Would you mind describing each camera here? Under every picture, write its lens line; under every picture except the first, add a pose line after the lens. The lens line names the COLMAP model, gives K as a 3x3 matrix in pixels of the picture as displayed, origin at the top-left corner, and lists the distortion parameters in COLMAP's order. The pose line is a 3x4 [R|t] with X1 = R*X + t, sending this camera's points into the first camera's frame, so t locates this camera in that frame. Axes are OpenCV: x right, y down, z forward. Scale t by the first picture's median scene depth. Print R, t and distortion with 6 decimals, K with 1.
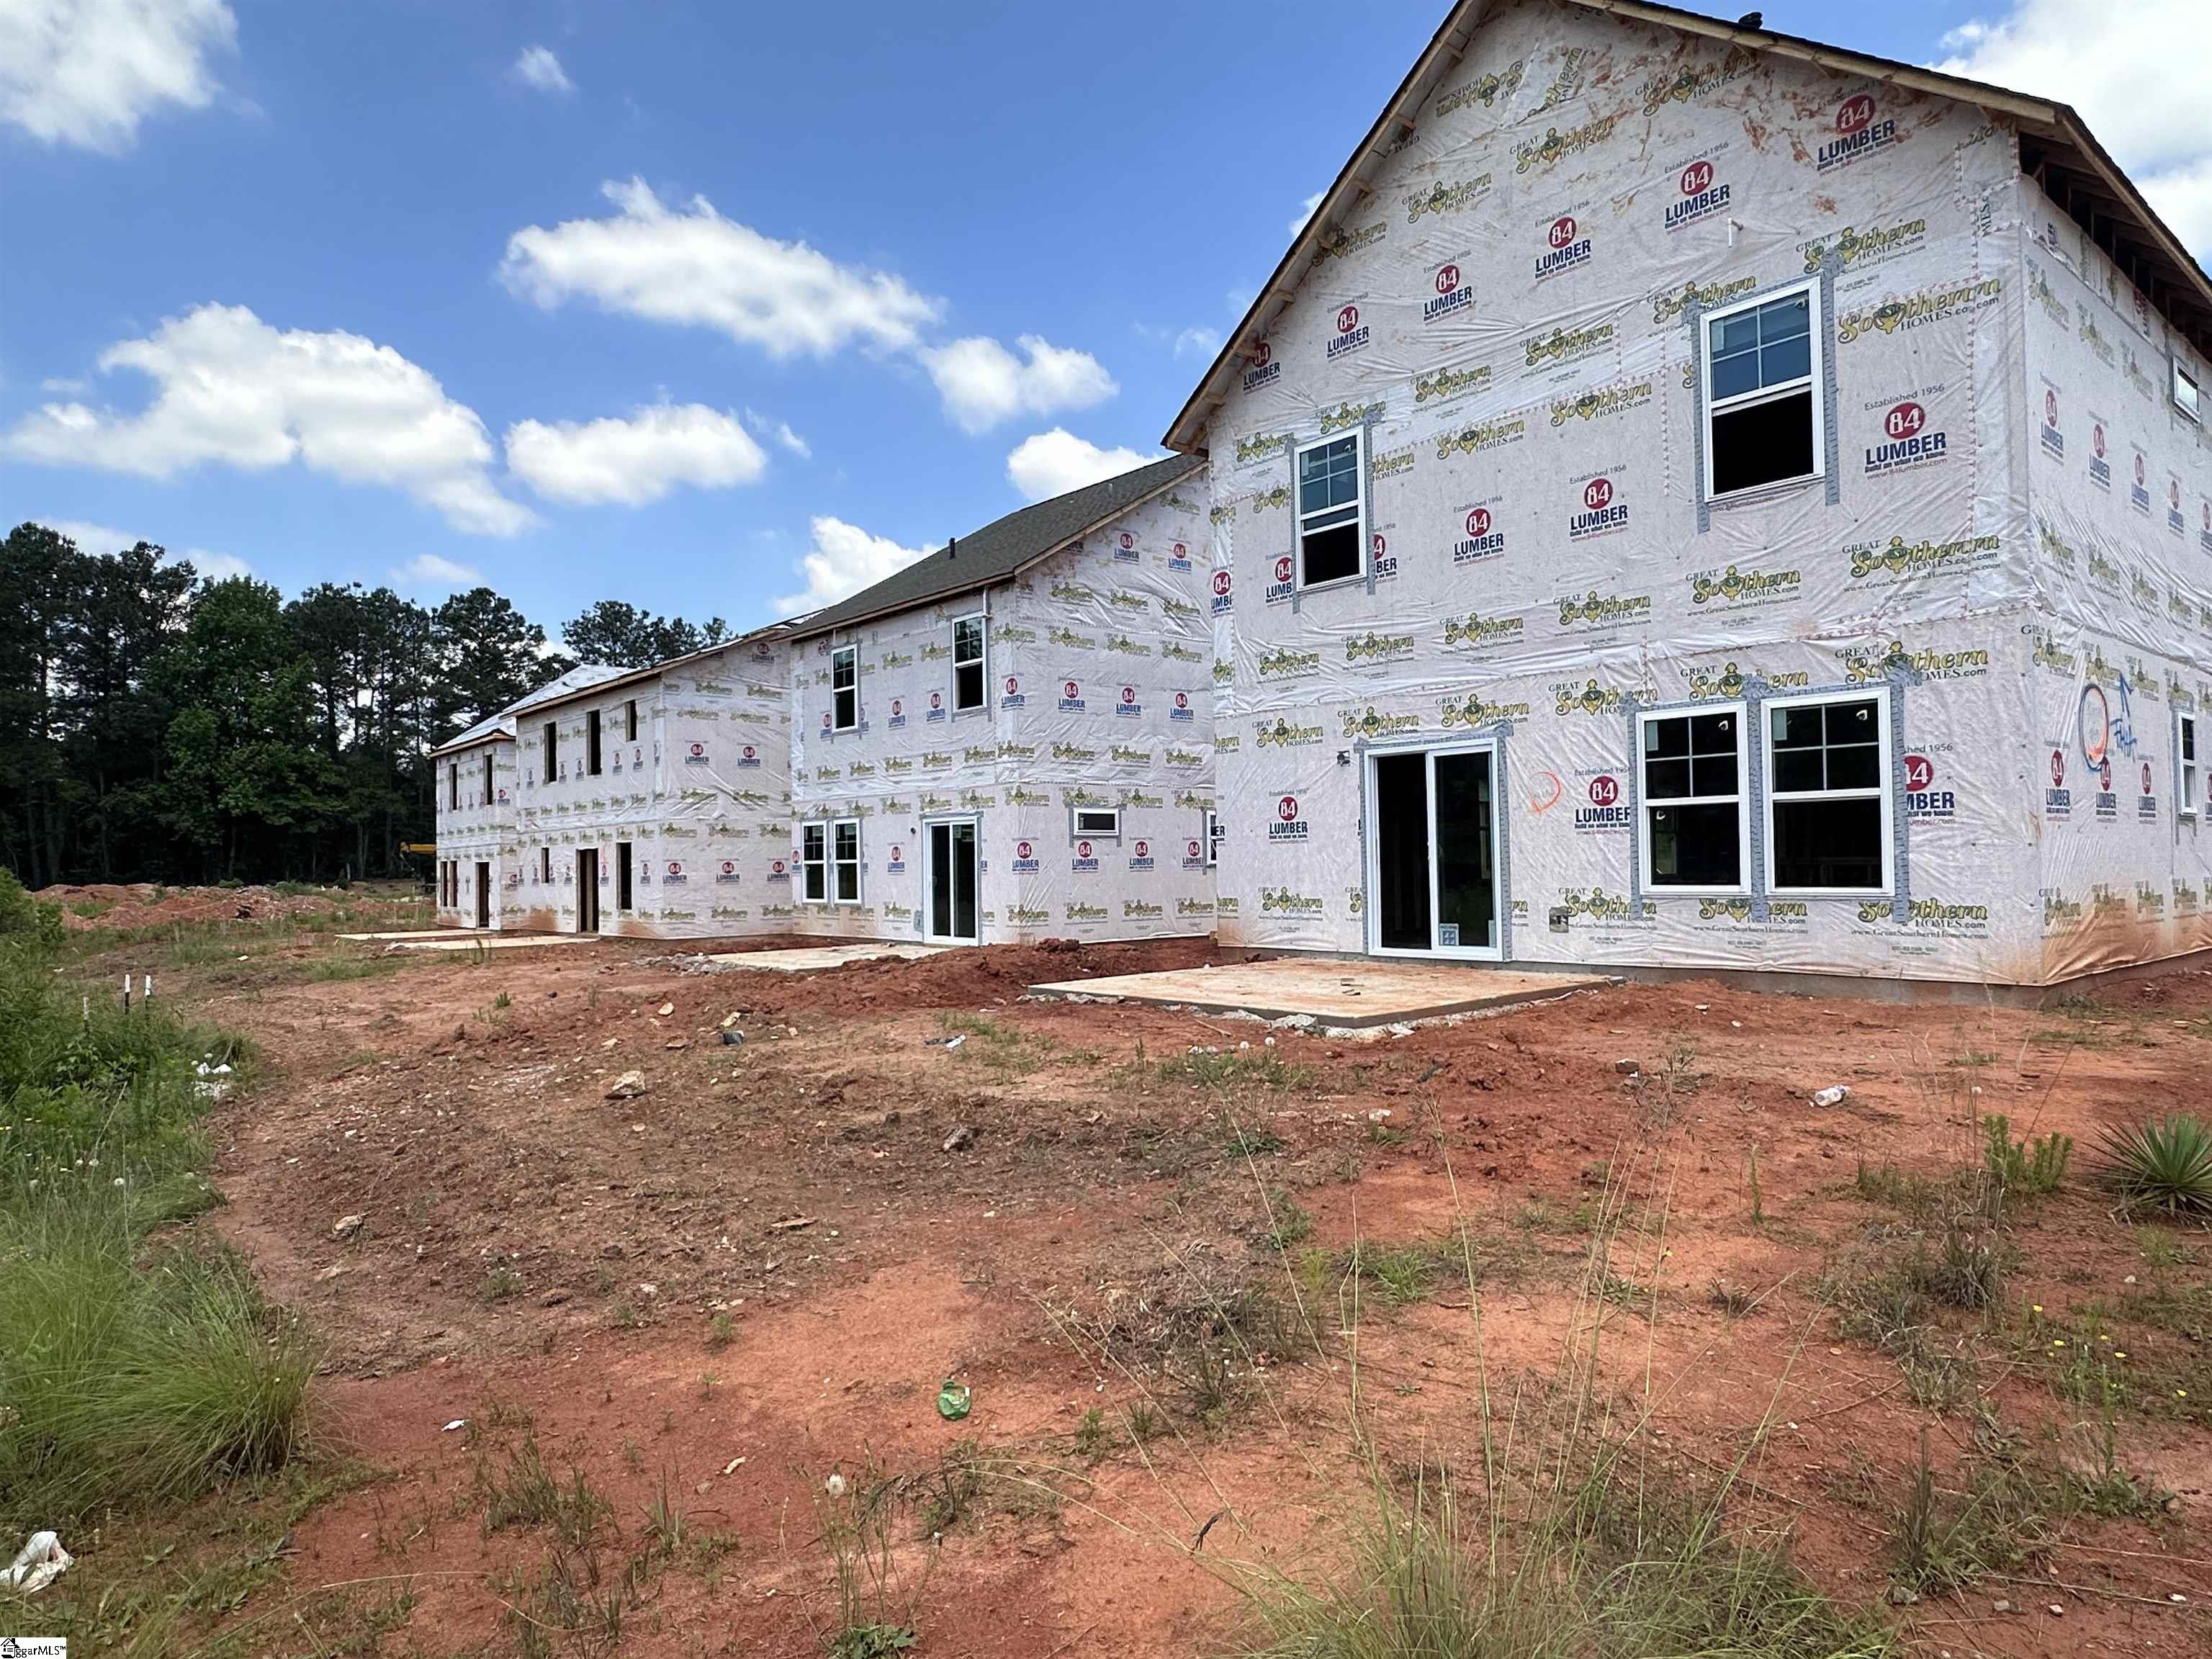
lens RADIAL K [[1342.0, 0, 1106.0], [0, 1342.0, 829.5], [0, 0, 1]] dist [-0.003321, -0.001705]
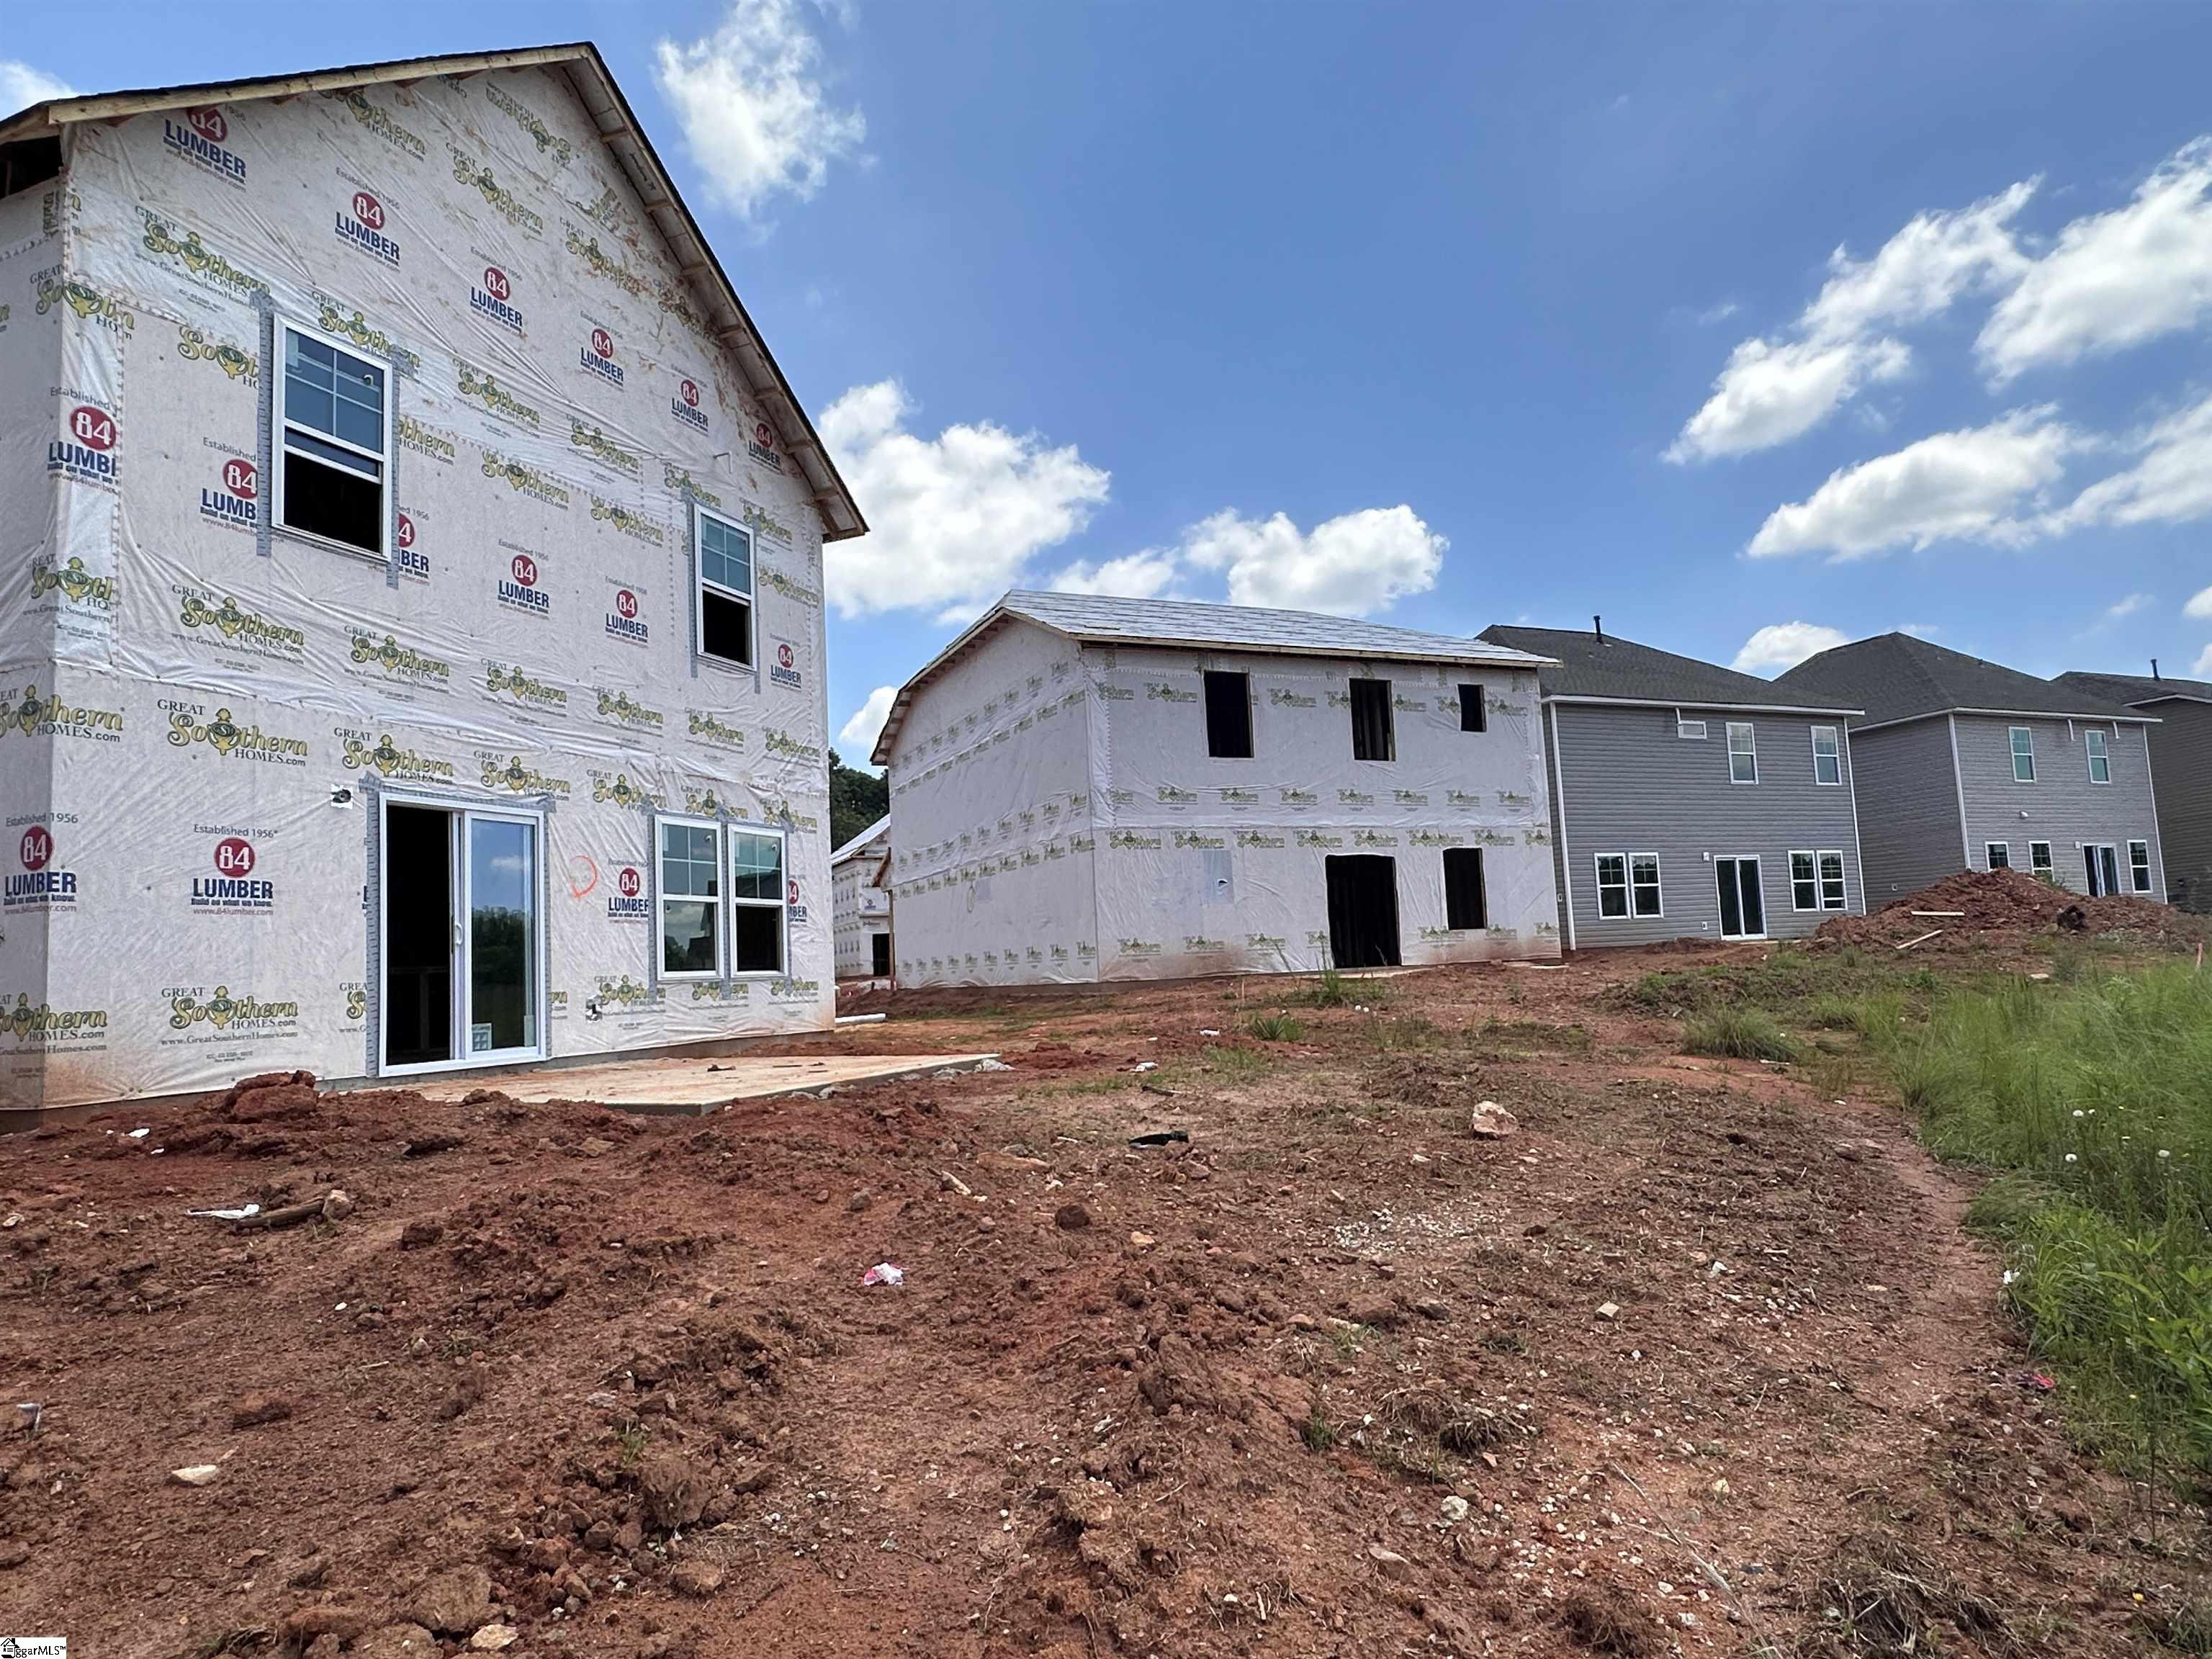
lens RADIAL K [[1342.0, 0, 1106.0], [0, 1342.0, 829.5], [0, 0, 1]] dist [-0.003321, -0.001705]
pose [[-0.451927, 0.131499, 0.882310, -0.700650], [0.029860, 0.990751, -0.132367, 0.077346], [-0.891555, -0.033474, -0.451674, 1.103753]]
